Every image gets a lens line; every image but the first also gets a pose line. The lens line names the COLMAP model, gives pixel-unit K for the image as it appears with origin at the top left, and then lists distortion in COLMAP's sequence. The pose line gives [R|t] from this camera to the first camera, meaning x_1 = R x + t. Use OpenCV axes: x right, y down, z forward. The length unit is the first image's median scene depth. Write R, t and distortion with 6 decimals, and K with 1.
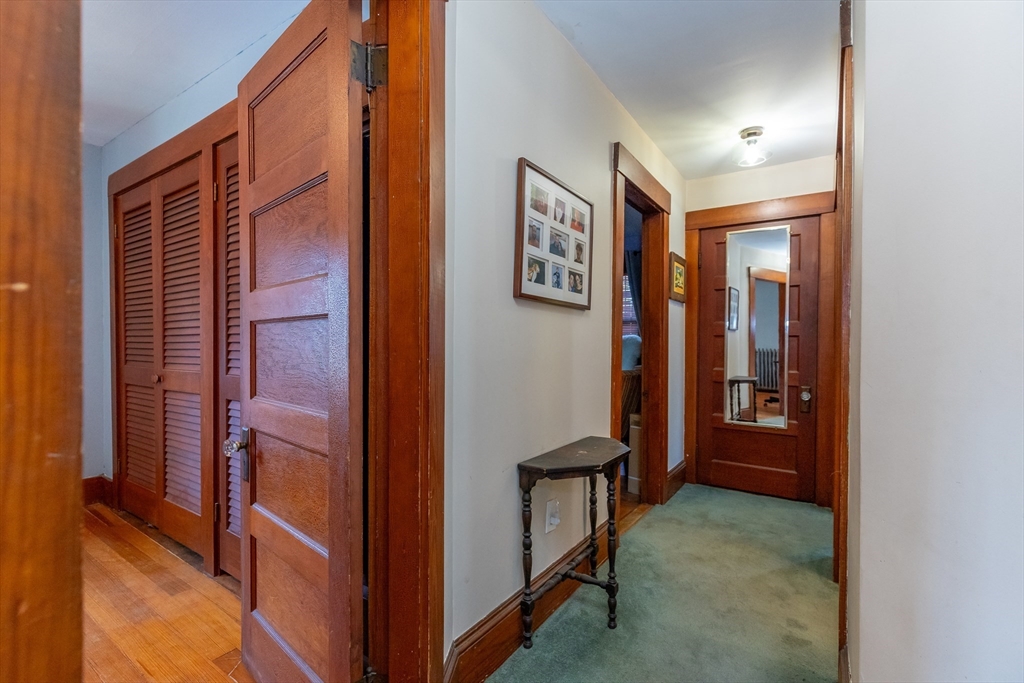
lens RADIAL K [[452.0, 0, 512.0], [0, 452.0, 341.5], [0, 0, 1]] dist [0.002140, 0.000093]
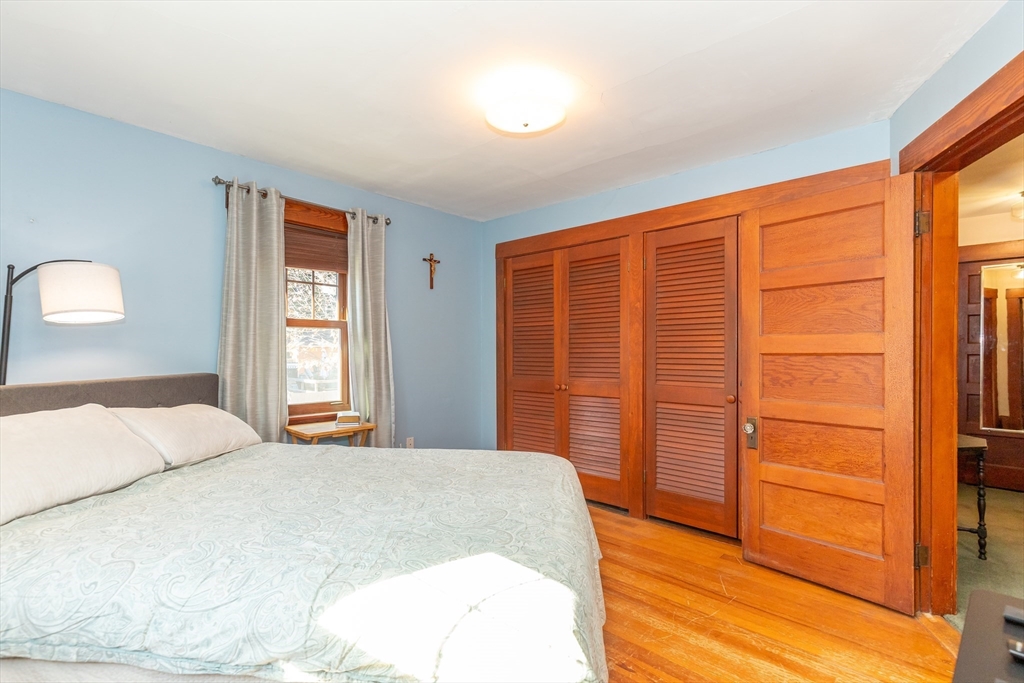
lens RADIAL K [[472.6, 0, 511.4], [0, 472.6, 343.6], [0, 0, 1]] dist [0.003078, -0.000572]
pose [[0.988295, -0.003464, -0.152516, -0.926941], [0.001305, 0.999898, -0.014251, -0.043757], [0.152549, 0.013886, 0.988198, -0.674724]]
